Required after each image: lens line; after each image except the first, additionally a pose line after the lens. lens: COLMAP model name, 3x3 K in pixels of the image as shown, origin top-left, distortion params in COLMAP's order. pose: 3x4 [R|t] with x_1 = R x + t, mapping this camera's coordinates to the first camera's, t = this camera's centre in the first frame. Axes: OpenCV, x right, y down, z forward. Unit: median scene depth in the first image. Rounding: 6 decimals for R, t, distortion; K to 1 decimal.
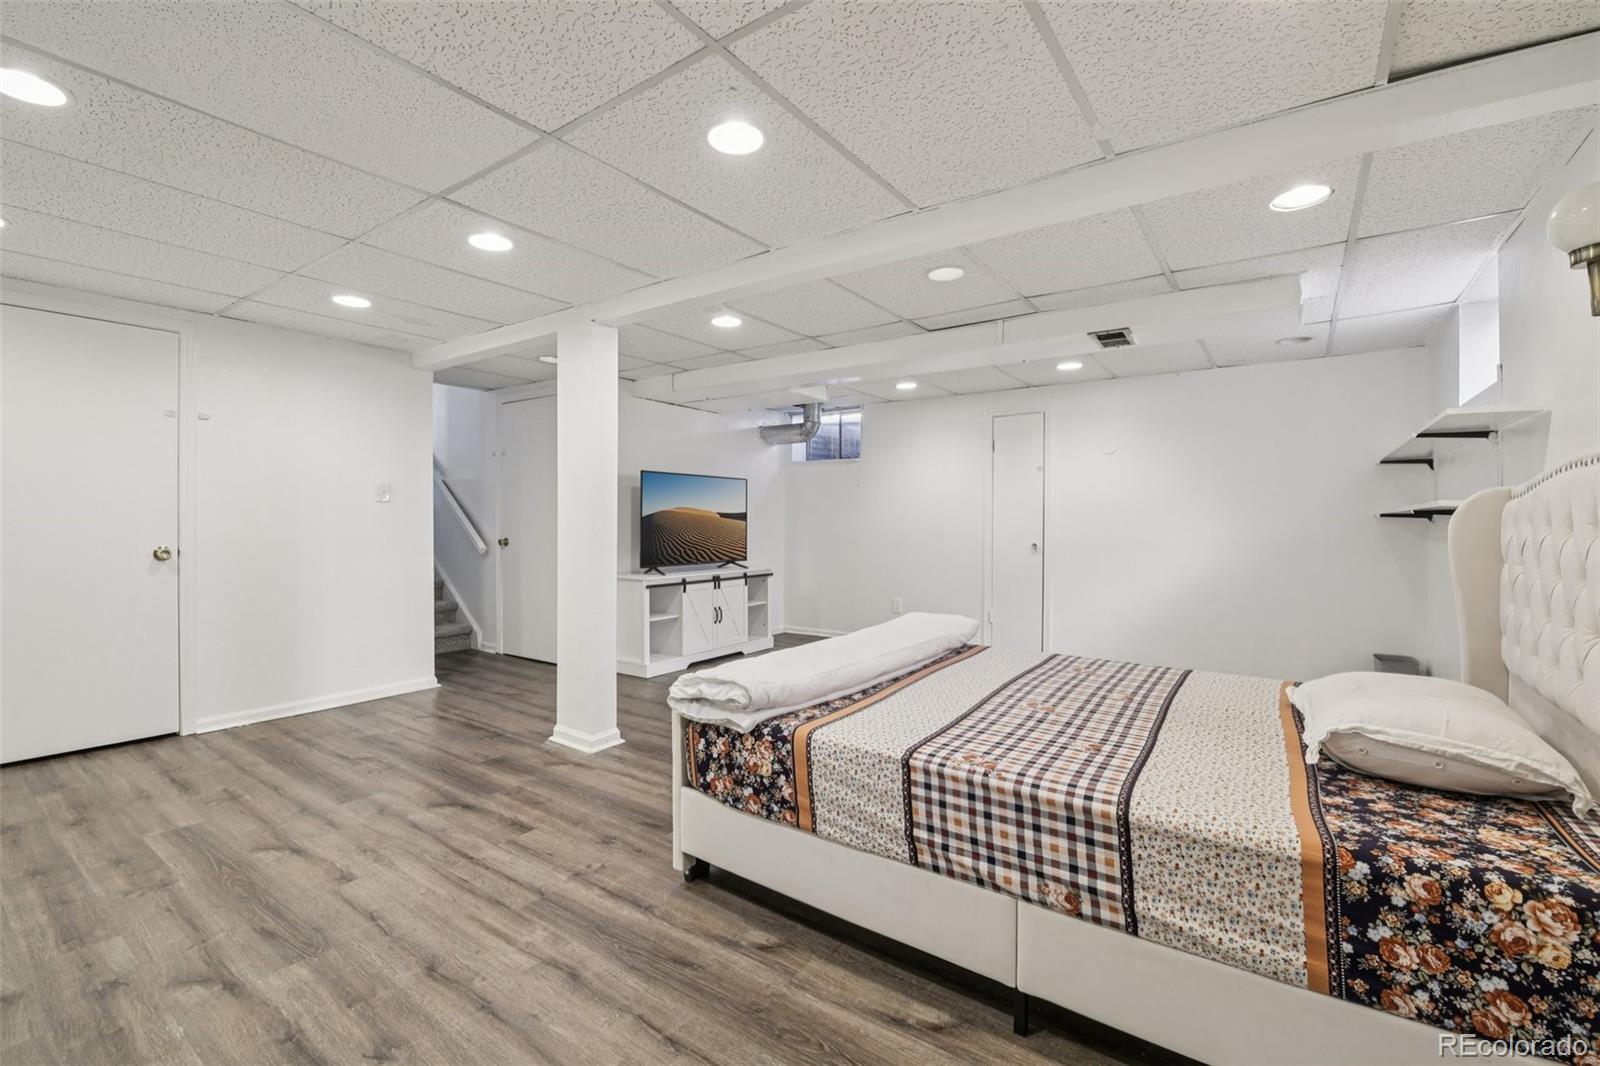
lens RADIAL K [[694.2, 0, 796.1], [0, 694.2, 524.2], [0, 0, 1]] dist [-0.000540, -0.002811]
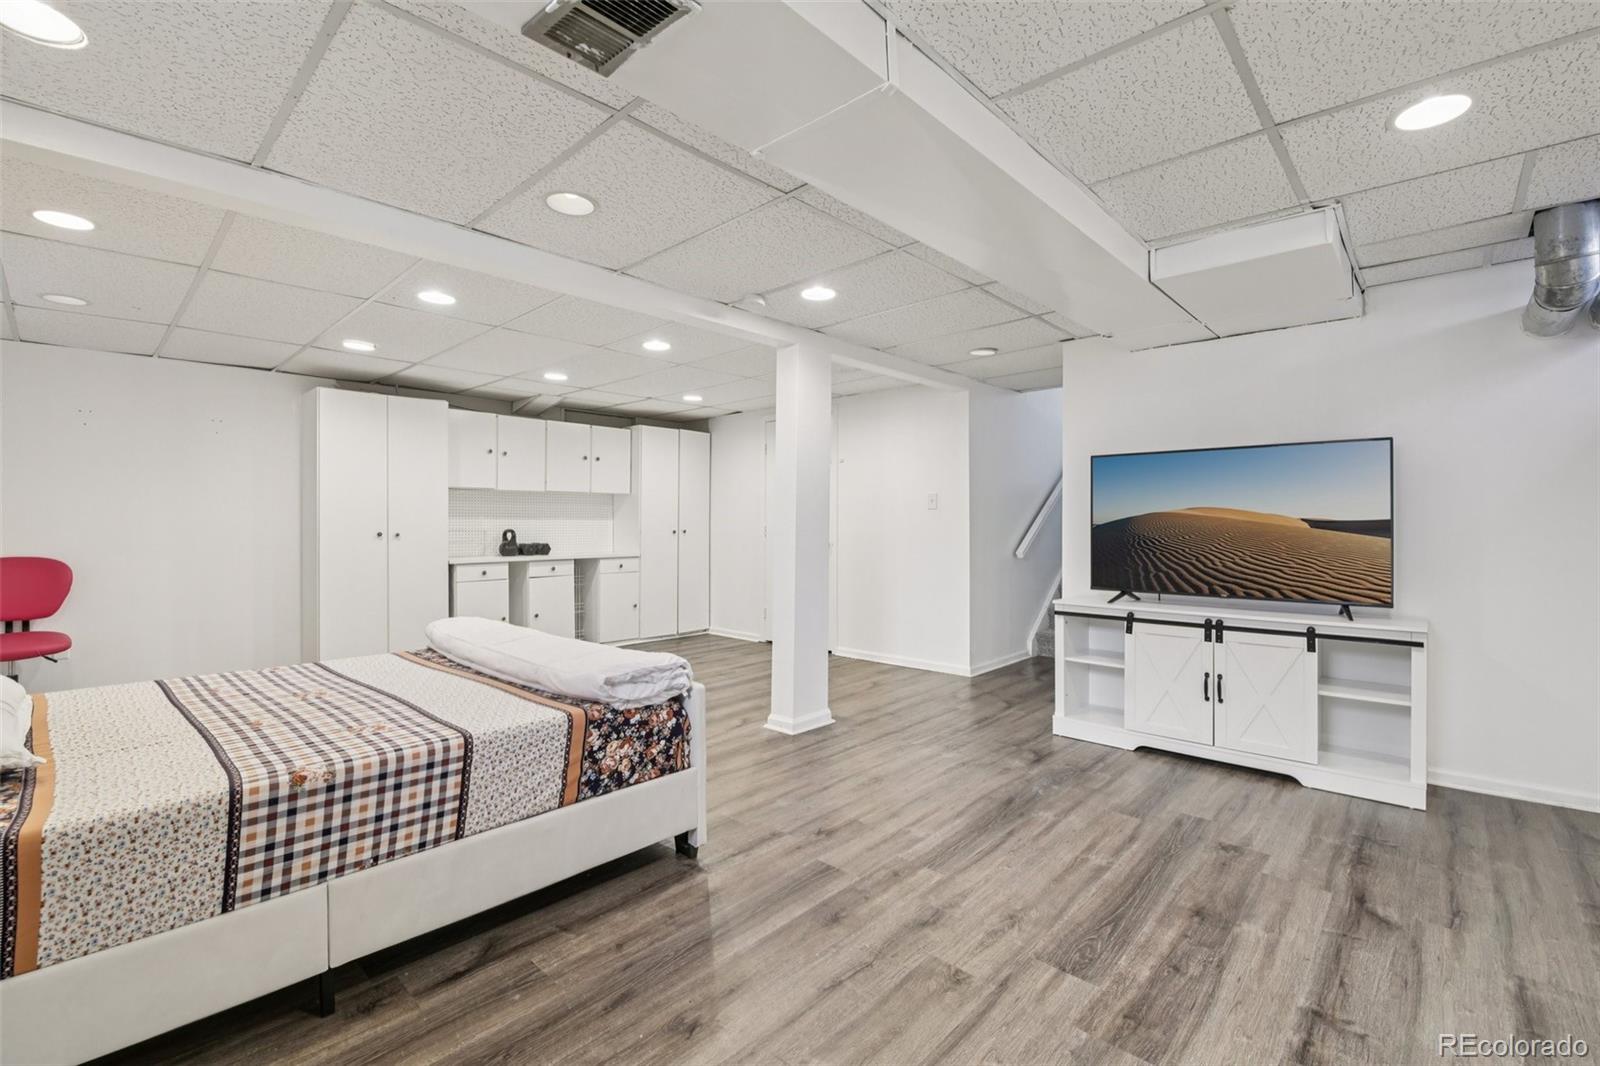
lens RADIAL K [[694.2, 0, 796.2], [0, 694.2, 532.2], [0, 0, 1]] dist [-0.000540, -0.002811]
pose [[-0.153650, 0.004015, -0.988117, 1.152221], [0.001492, 0.999992, 0.003831, -0.004825], [0.988124, -0.000885, -0.153655, 1.660496]]
